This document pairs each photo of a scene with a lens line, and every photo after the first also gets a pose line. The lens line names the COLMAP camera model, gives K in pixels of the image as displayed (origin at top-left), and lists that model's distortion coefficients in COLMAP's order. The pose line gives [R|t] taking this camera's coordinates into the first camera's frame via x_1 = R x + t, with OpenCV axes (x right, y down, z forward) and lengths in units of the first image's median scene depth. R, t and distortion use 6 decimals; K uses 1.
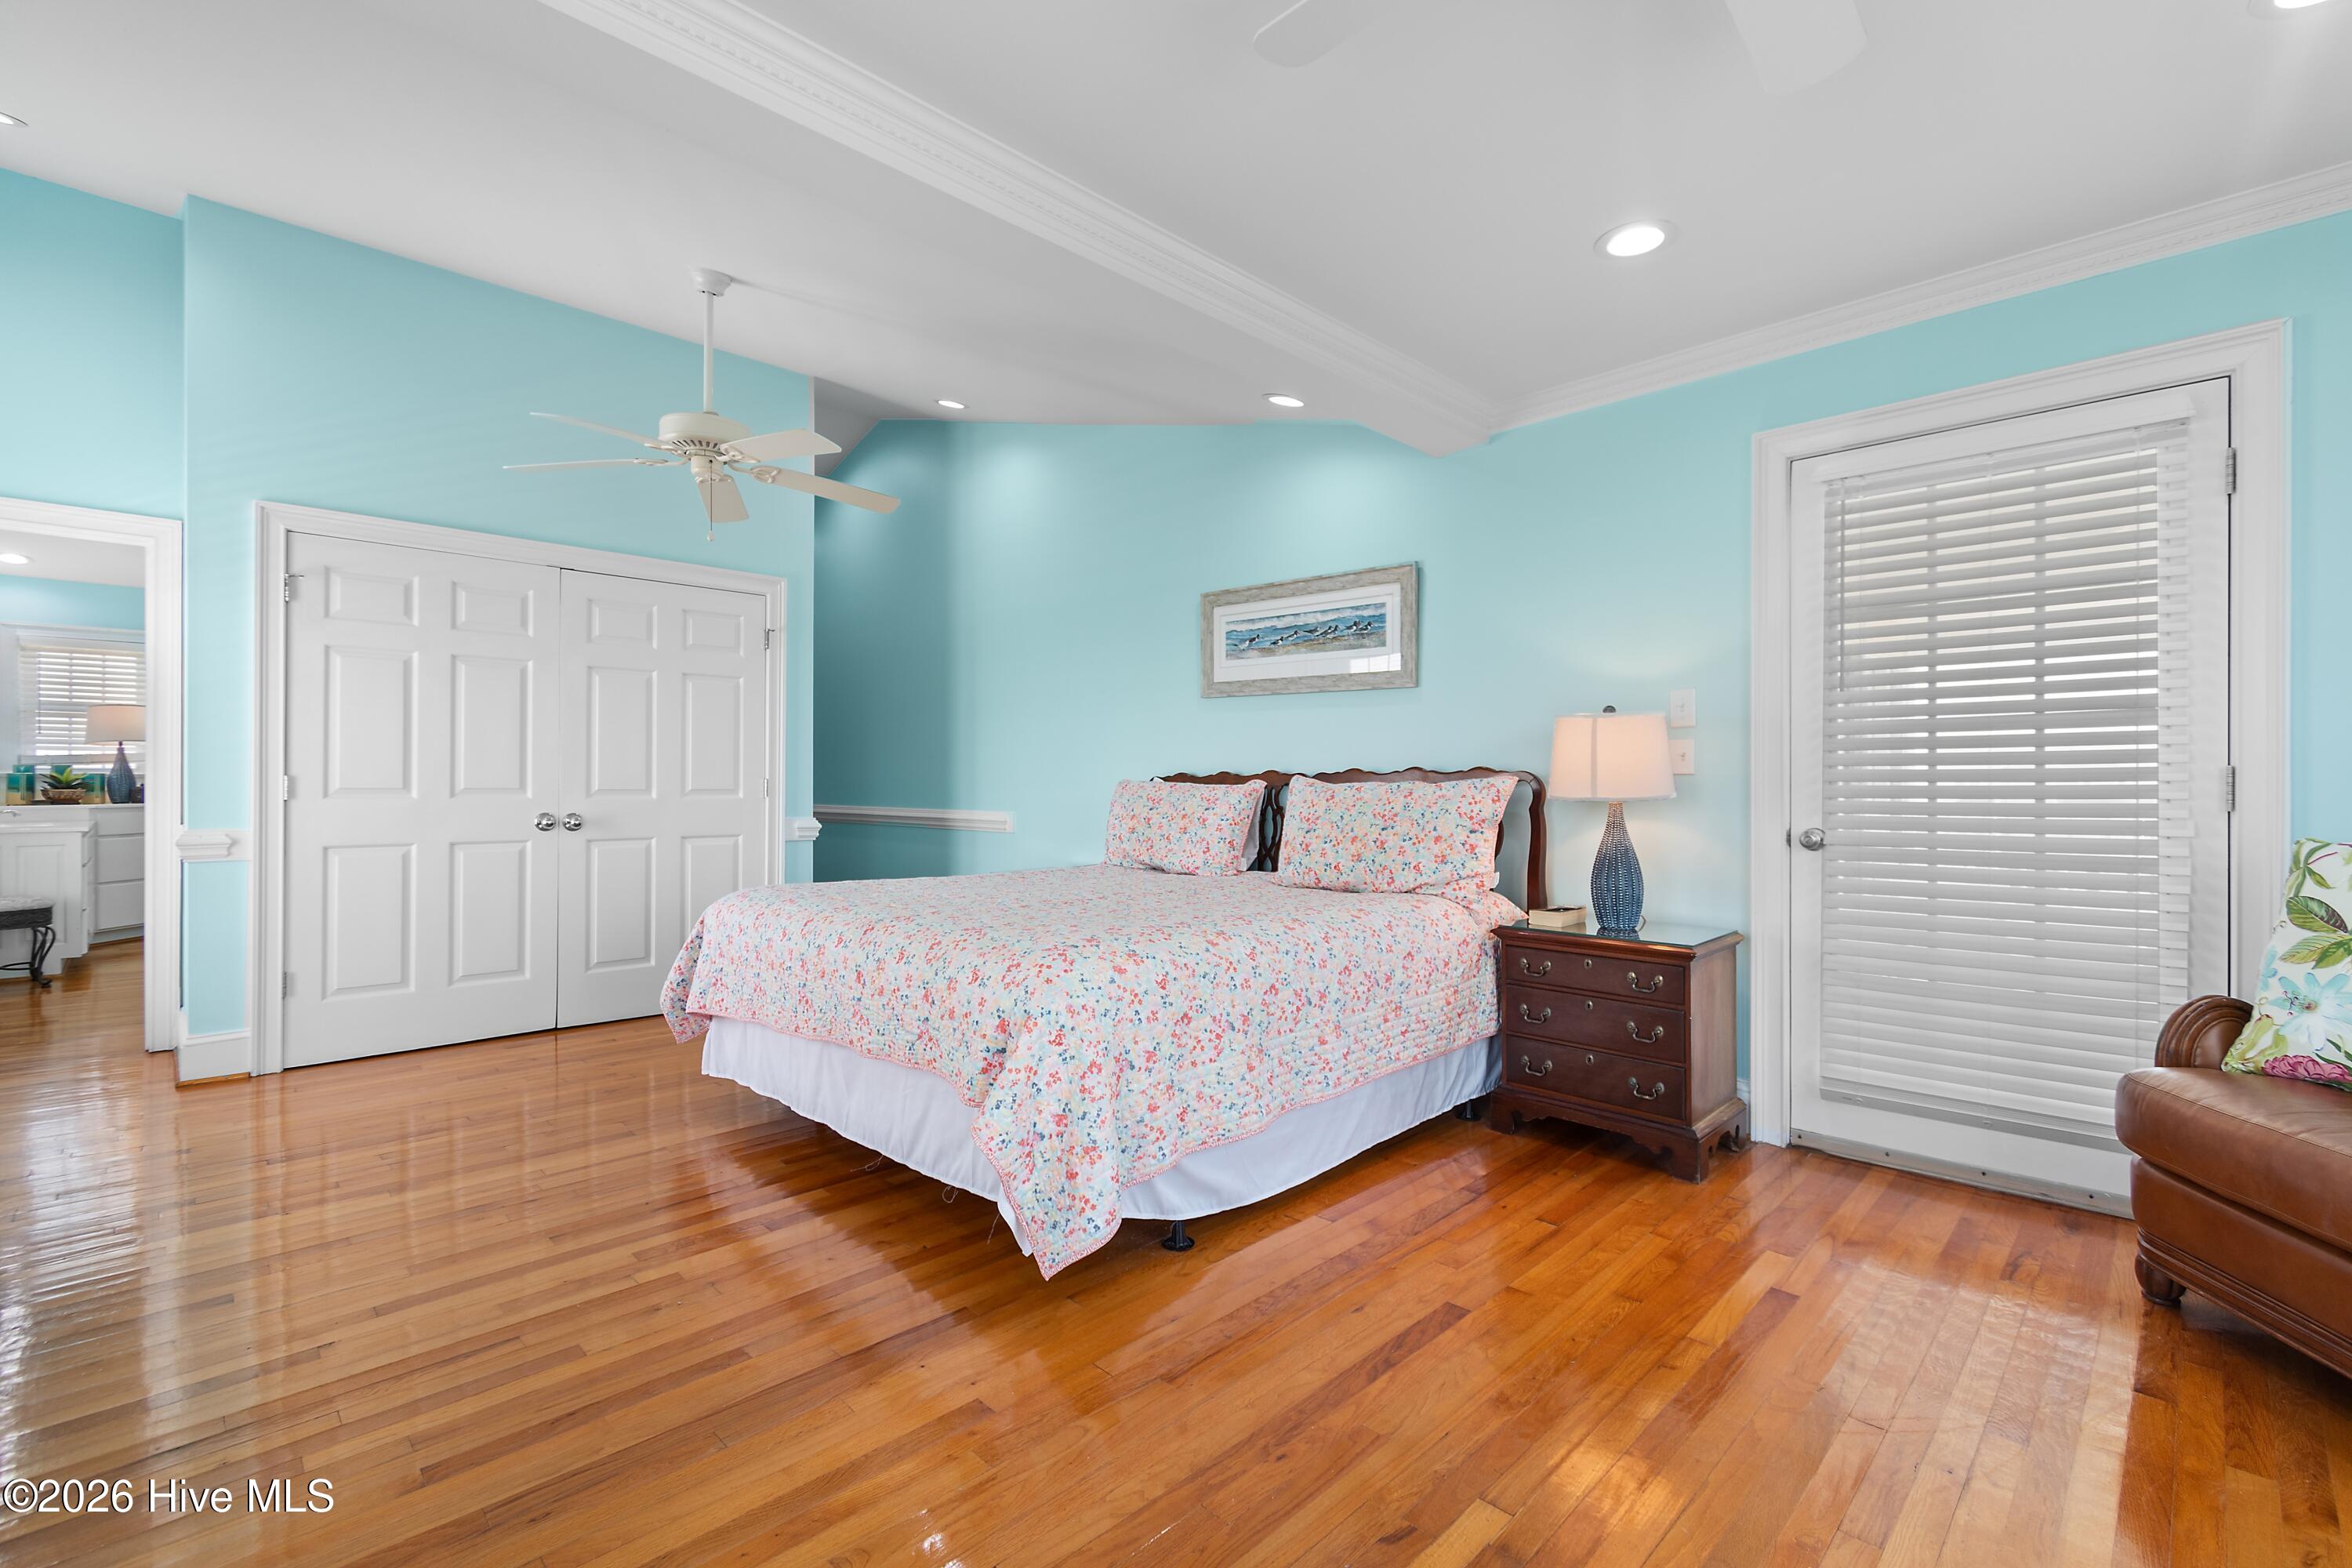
lens RADIAL K [[1035.5, 0, 1178.7], [0, 1035.5, 775.2], [0, 0, 1]] dist [0.001899, -0.000264]
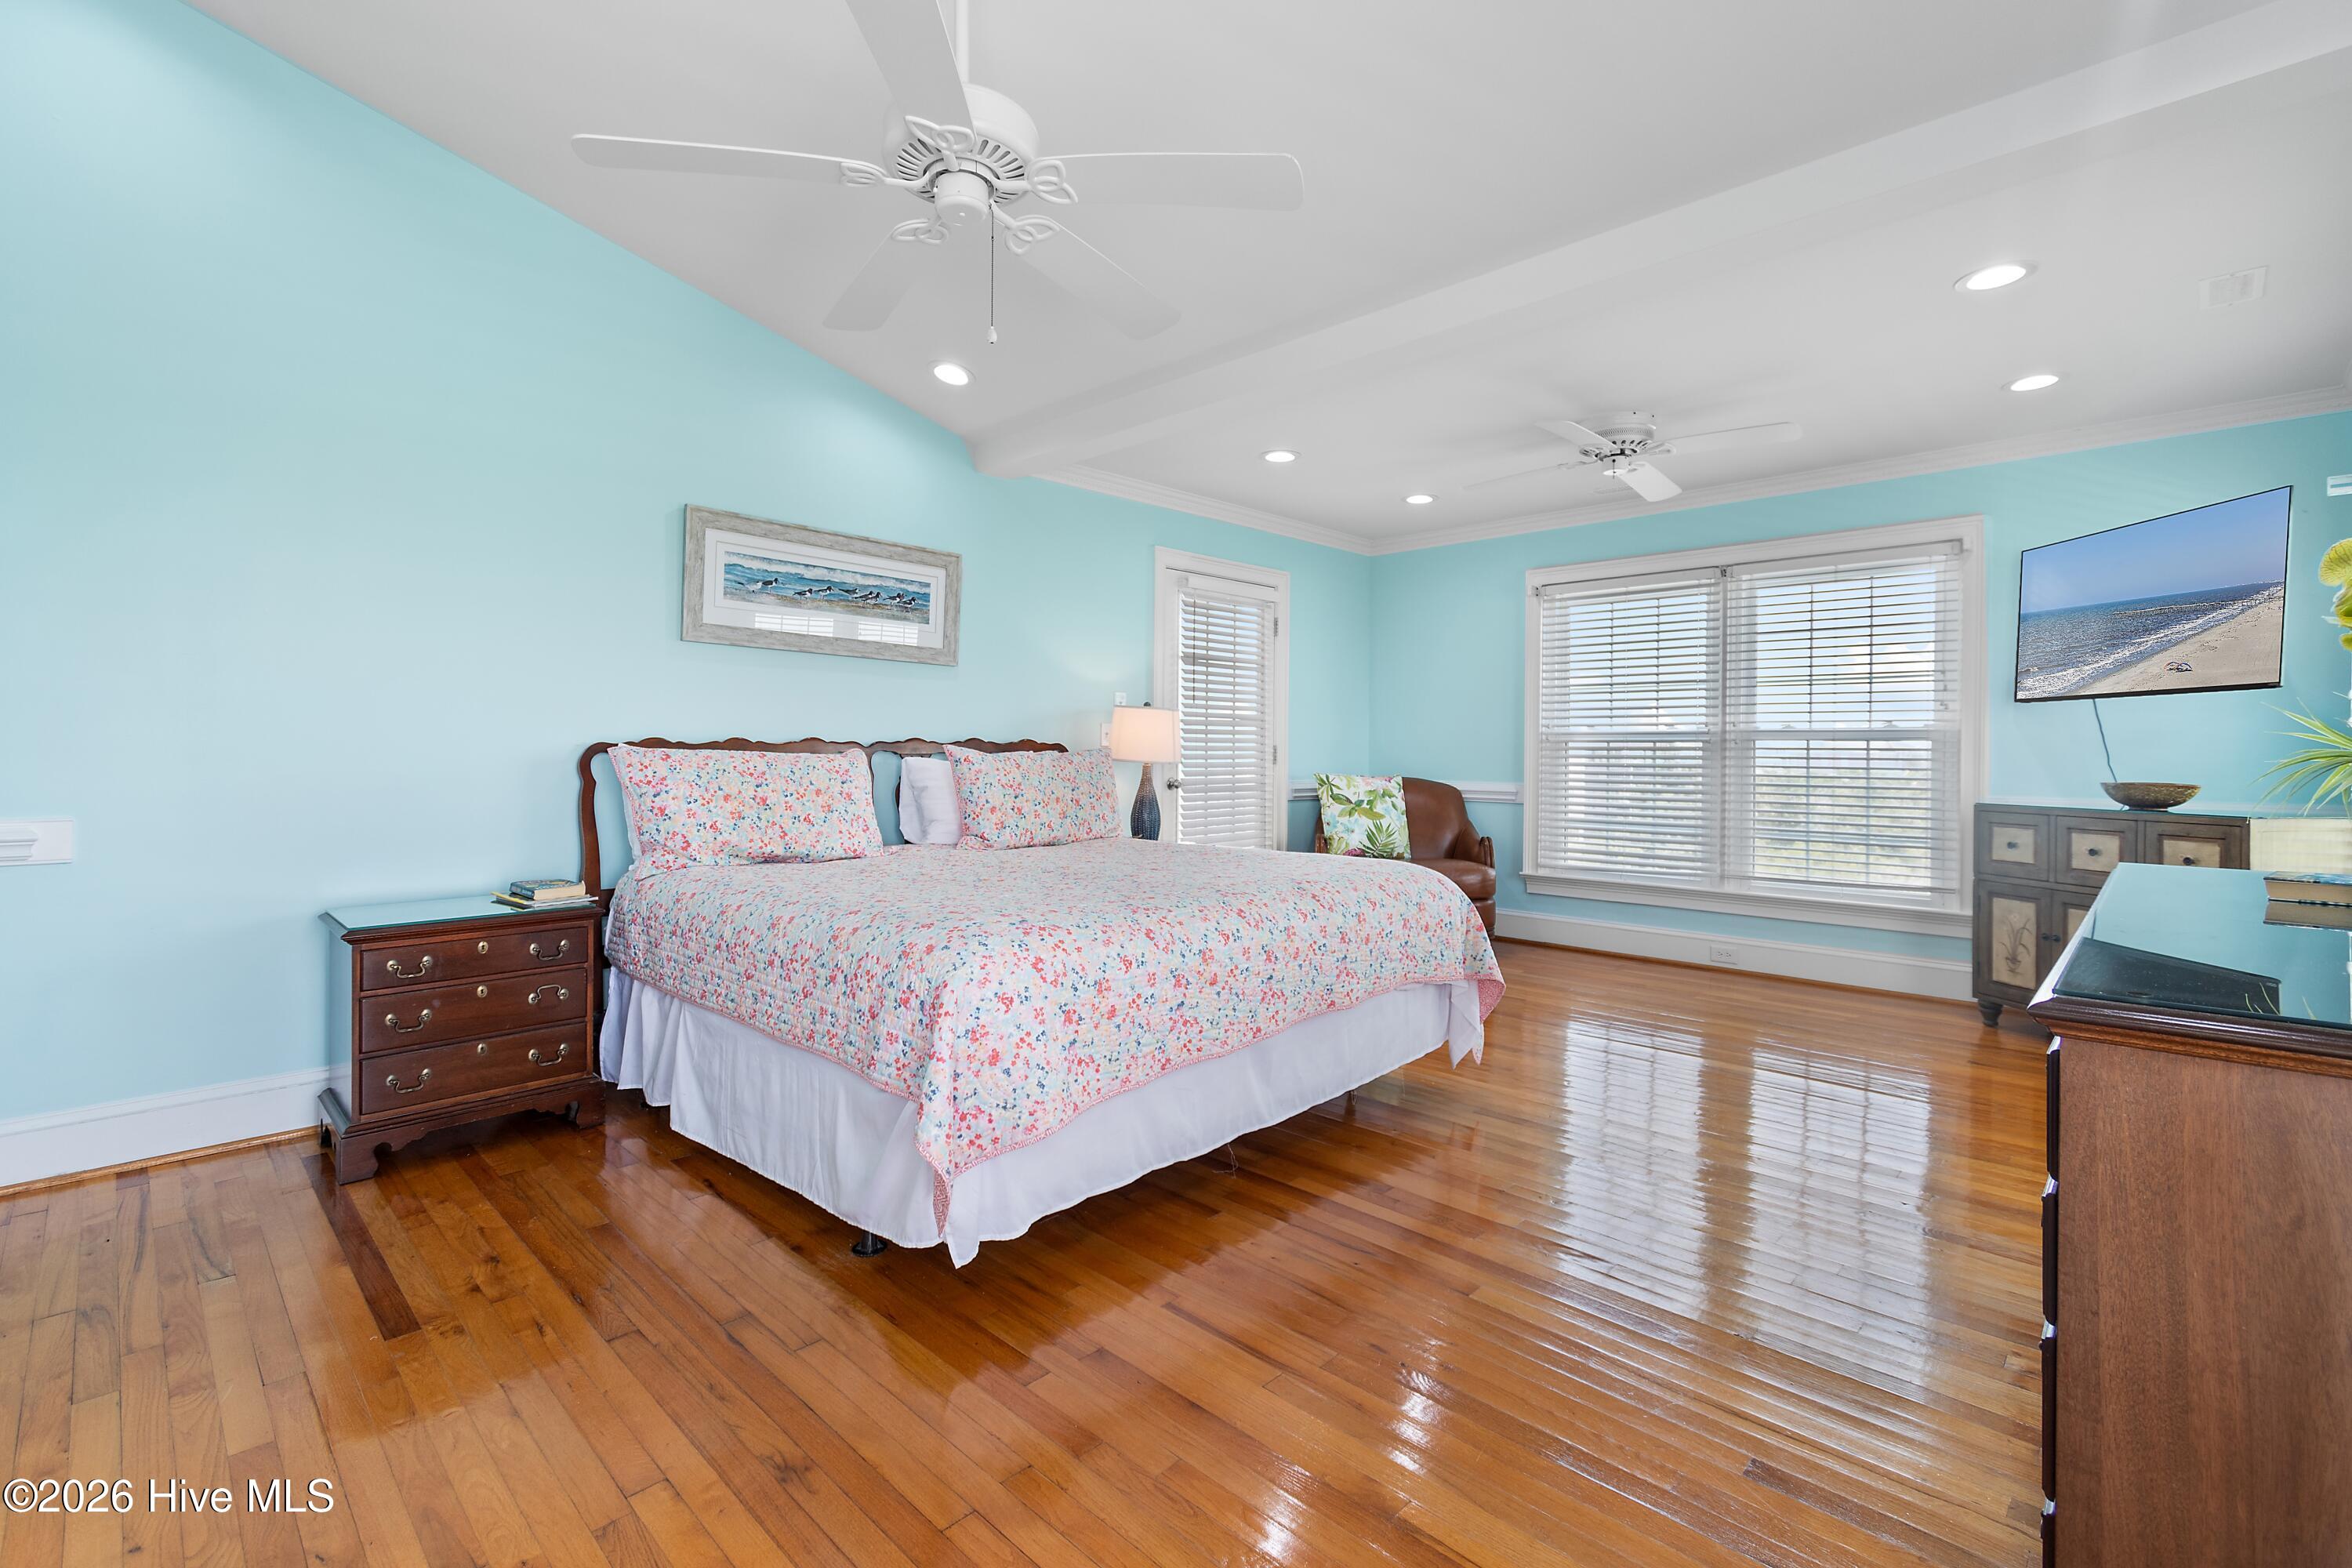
lens RADIAL K [[1035.5, 0, 1178.7], [0, 1035.5, 775.2], [0, 0, 1]] dist [0.001899, -0.000264]
pose [[-0.004496, -0.020825, 0.999773, -0.871001], [-0.006699, 0.999761, 0.020794, 0.006936], [-0.999967, -0.006604, -0.004634, 0.747827]]
